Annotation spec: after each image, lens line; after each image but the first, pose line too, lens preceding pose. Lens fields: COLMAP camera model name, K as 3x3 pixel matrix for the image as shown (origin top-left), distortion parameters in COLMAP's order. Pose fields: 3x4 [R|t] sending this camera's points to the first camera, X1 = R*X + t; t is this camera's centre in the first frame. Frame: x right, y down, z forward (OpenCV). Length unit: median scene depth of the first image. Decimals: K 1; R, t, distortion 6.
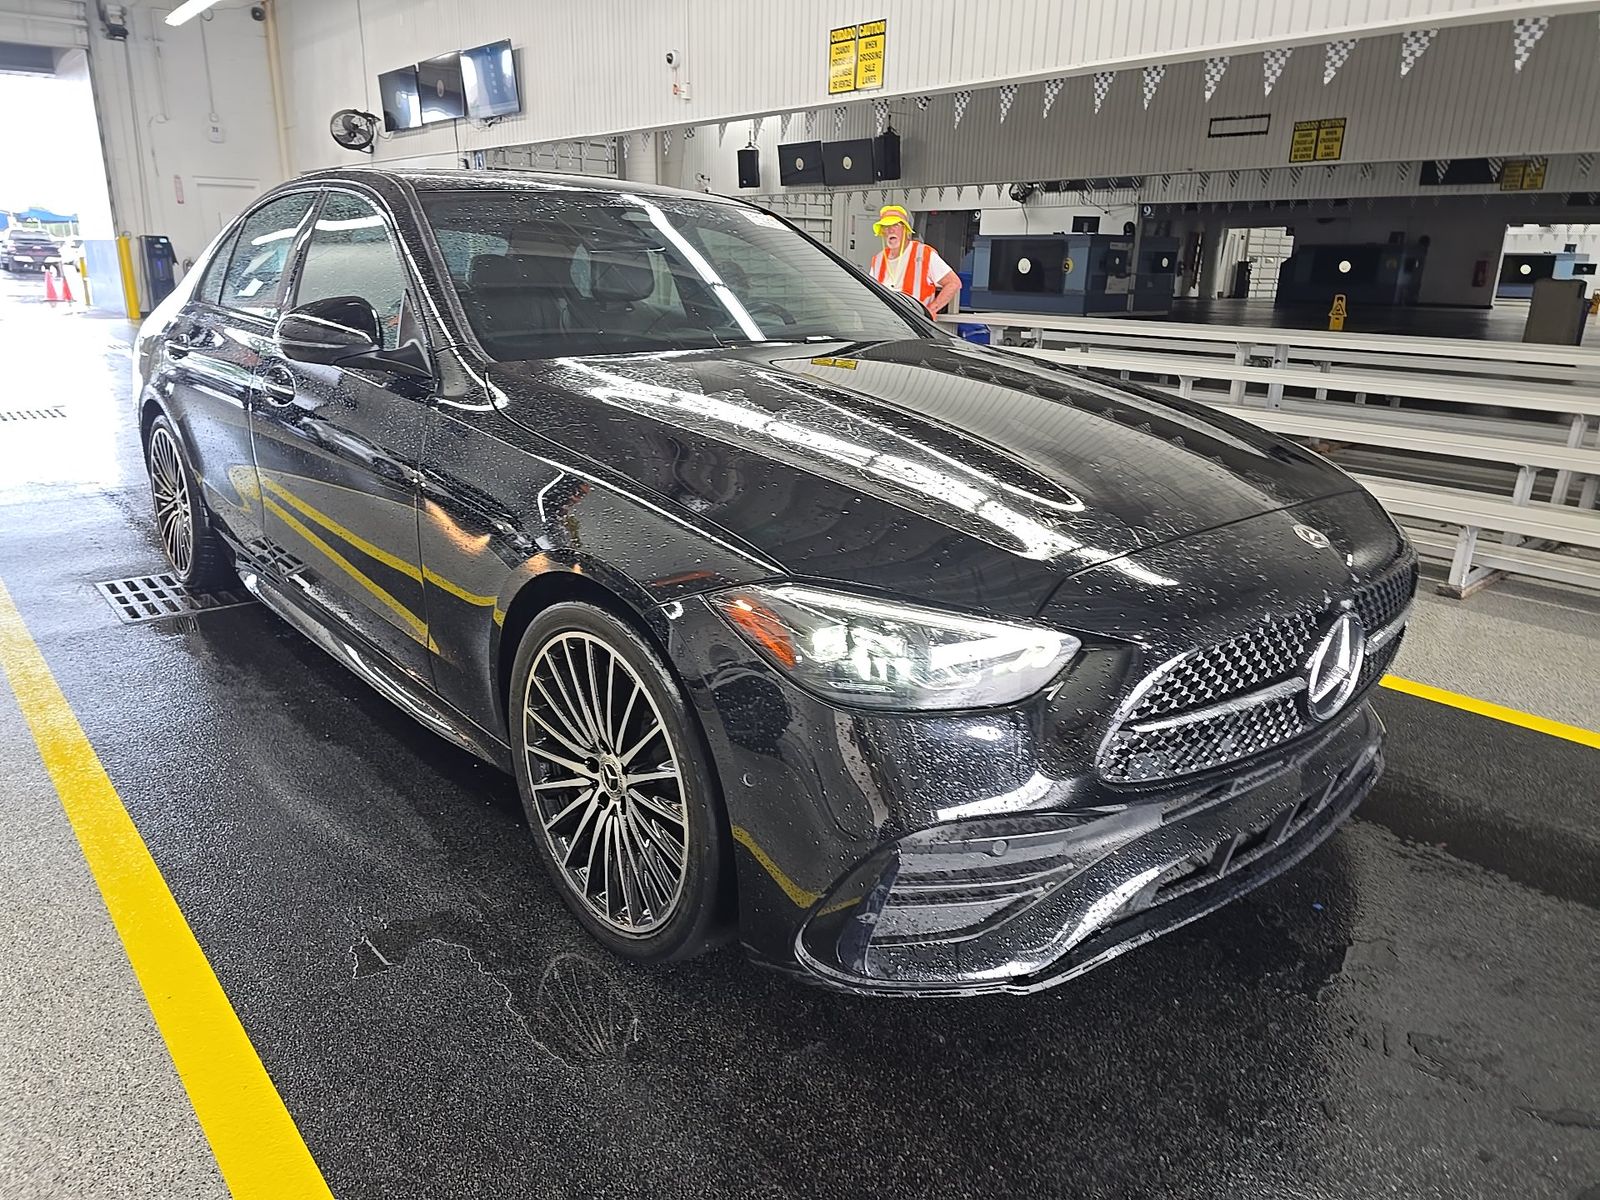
lens RADIAL K [[1087.3, 0, 800.0], [0, 1087.3, 600.0], [0, 0, 1]] dist [0.008617, -0.006052]
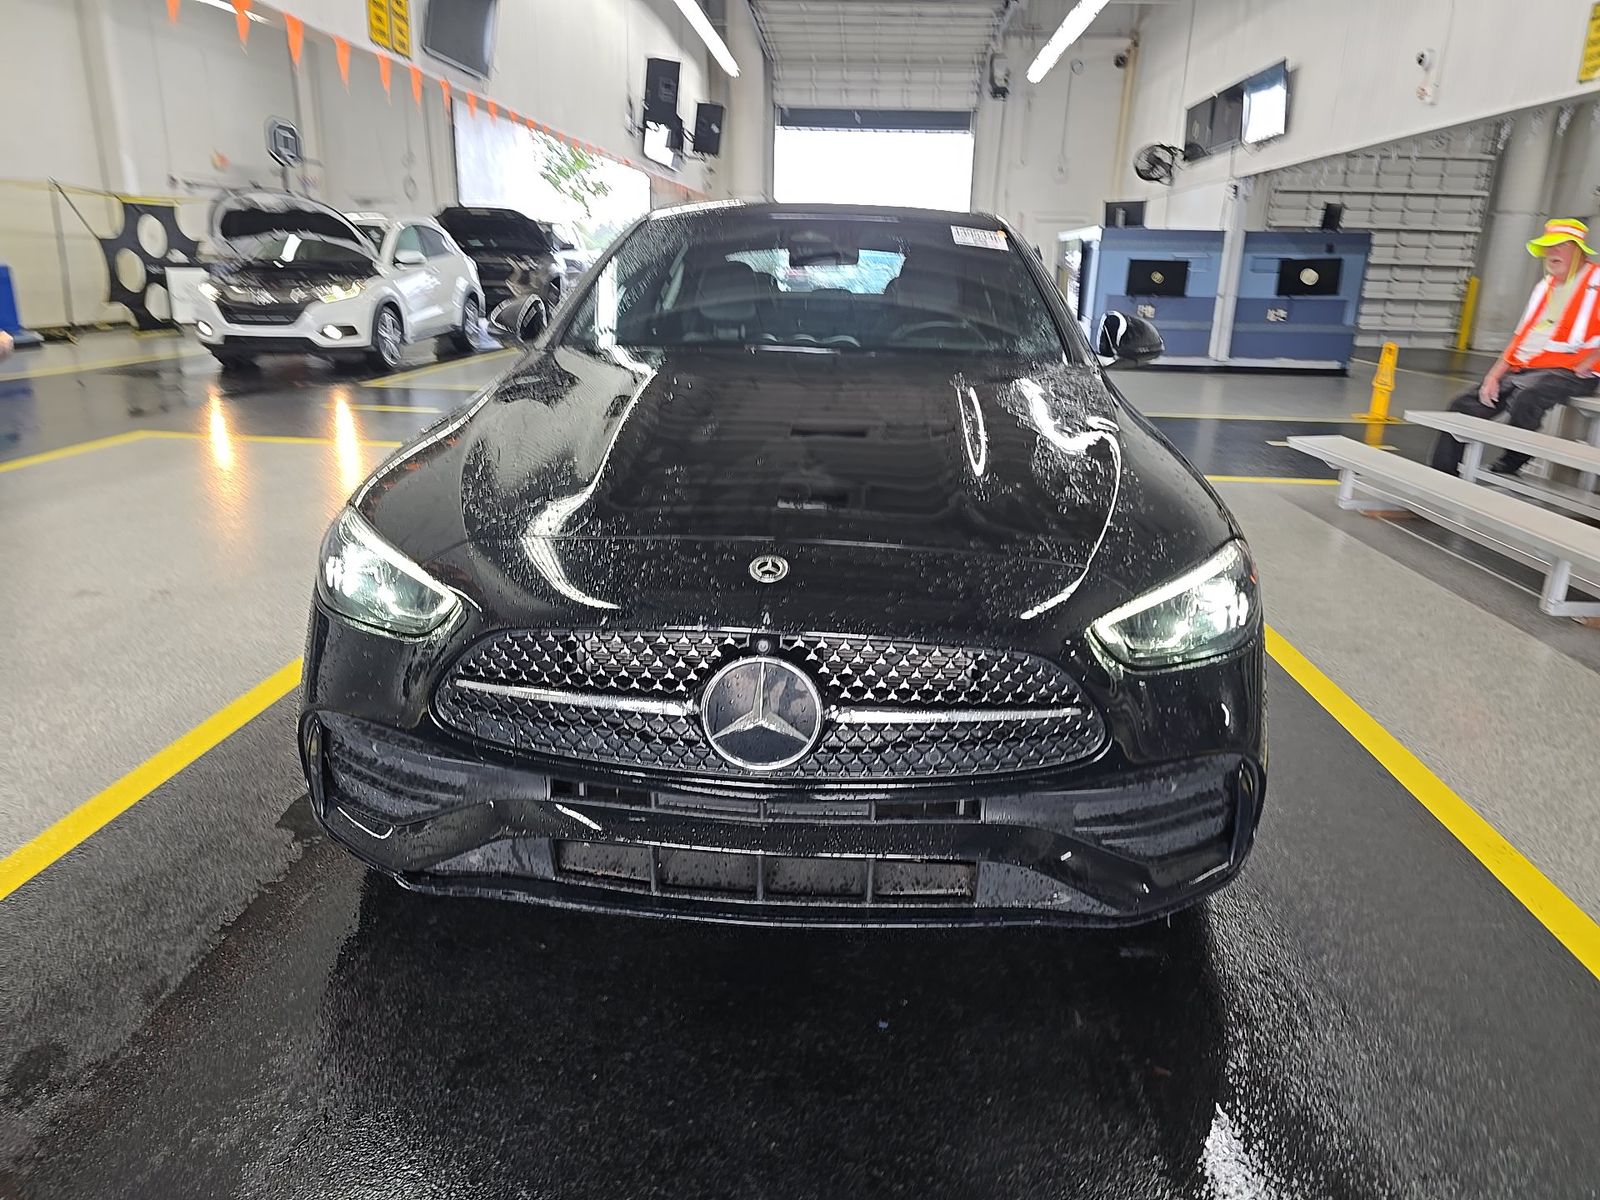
lens RADIAL K [[1087.3, 0, 800.0], [0, 1087.3, 600.0], [0, 0, 1]] dist [0.008617, -0.006052]
pose [[0.720512, 0.202354, -0.663261, 0.123506], [-0.218549, 0.973996, 0.059743, -0.010077], [0.658103, 0.101909, 0.745999, 0.038493]]
